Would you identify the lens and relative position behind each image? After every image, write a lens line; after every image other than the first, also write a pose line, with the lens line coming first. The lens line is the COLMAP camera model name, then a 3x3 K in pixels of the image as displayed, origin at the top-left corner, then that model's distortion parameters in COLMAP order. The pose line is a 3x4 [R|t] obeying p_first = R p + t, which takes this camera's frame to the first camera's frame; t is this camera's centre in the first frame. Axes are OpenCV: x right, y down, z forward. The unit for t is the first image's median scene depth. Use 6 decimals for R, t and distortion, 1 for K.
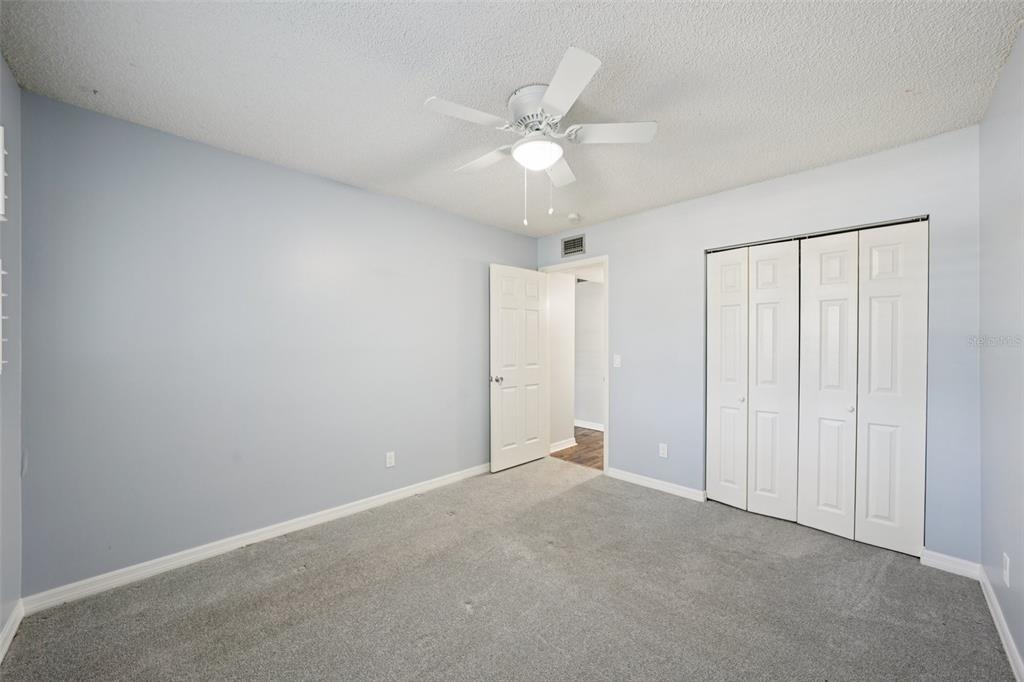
lens RADIAL K [[370.5, 0, 509.5], [0, 370.5, 344.5], [0, 0, 1]] dist [-0.021892, 0.006630]
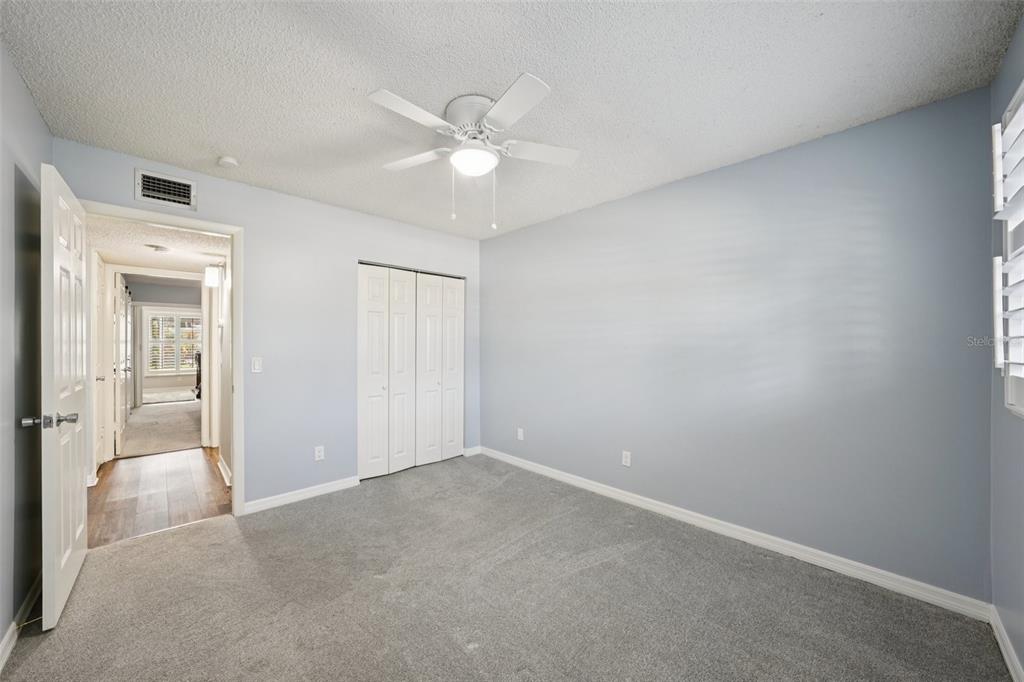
lens RADIAL K [[370.5, 0, 509.5], [0, 370.5, 344.5], [0, 0, 1]] dist [-0.021892, 0.006630]
pose [[0.010938, -0.007975, 0.999908, -0.643980], [-0.002939, 0.999964, 0.008008, -0.010552], [-0.999936, -0.003027, 0.010915, 0.578591]]
